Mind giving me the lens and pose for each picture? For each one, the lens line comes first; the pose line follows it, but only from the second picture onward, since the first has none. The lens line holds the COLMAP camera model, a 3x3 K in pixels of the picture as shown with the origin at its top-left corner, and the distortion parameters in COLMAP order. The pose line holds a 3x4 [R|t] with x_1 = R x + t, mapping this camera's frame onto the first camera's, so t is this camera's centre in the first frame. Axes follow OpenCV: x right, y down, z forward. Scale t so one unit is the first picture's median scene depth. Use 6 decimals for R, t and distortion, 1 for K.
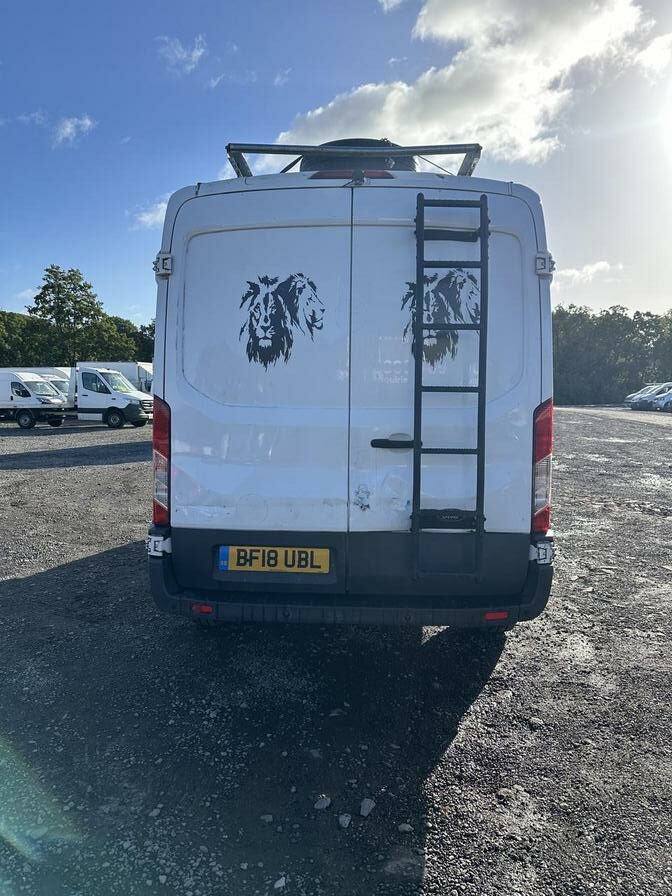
lens RADIAL K [[616.9, 0, 336.0], [0, 616.9, 448.0], [0, 0, 1]] dist [0.007074, 0.001047]
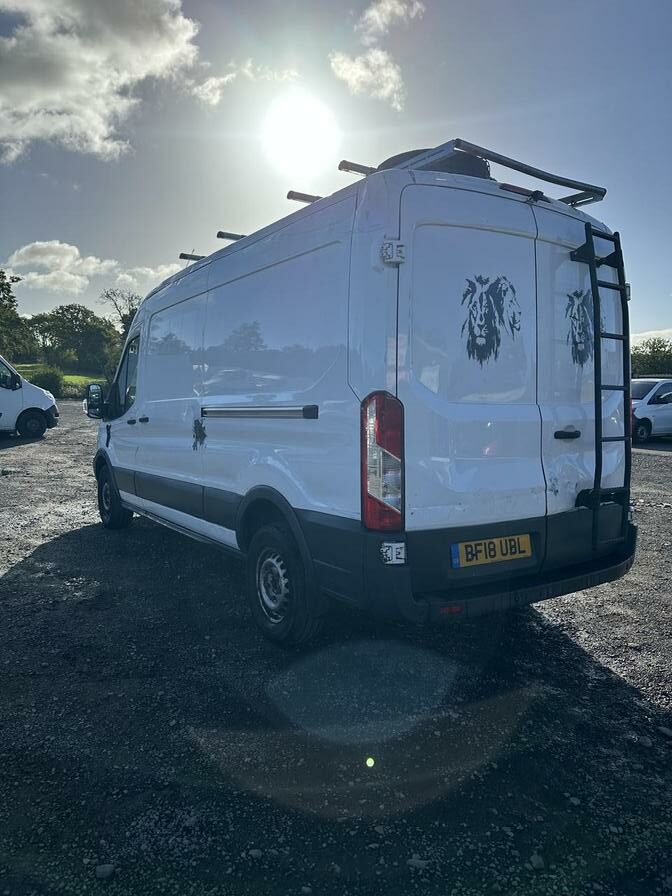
lens RADIAL K [[648.9, 0, 310.1], [0, 648.9, 448.7], [0, 0, 1]] dist [0.029949, 0.002486]
pose [[0.826619, -0.044909, 0.560968, -0.982493], [0.046679, 0.998847, 0.011179, -0.016941], [-0.560823, 0.016944, 0.827762, 0.271602]]
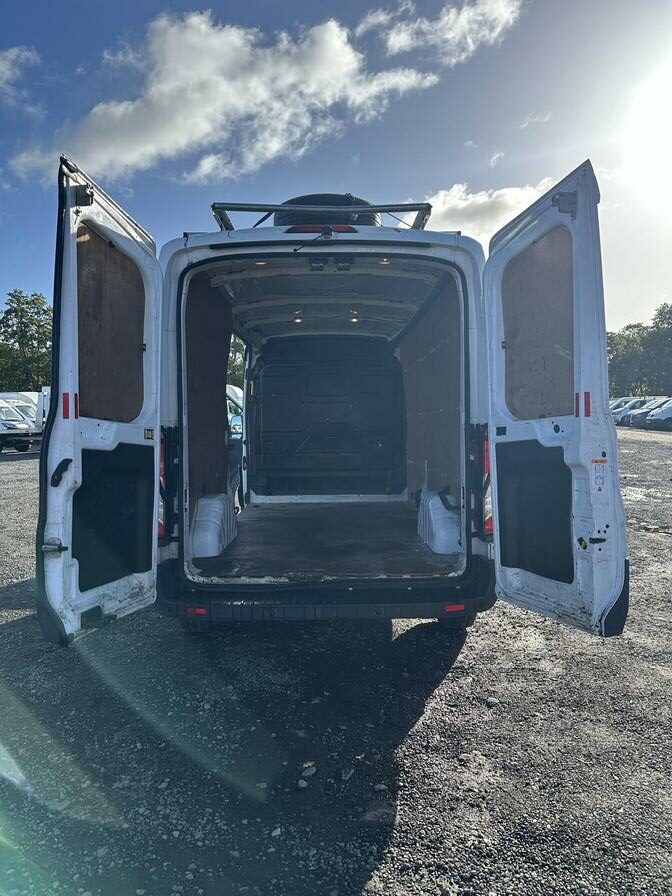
lens RADIAL K [[648.9, 0, 310.1], [0, 648.9, 448.7], [0, 0, 1]] dist [0.029949, 0.002486]
pose [[0.999693, -0.019901, 0.014743, -0.020593], [0.020338, 0.999340, -0.030106, 0.004693], [-0.014134, 0.030396, 0.999438, -0.196403]]
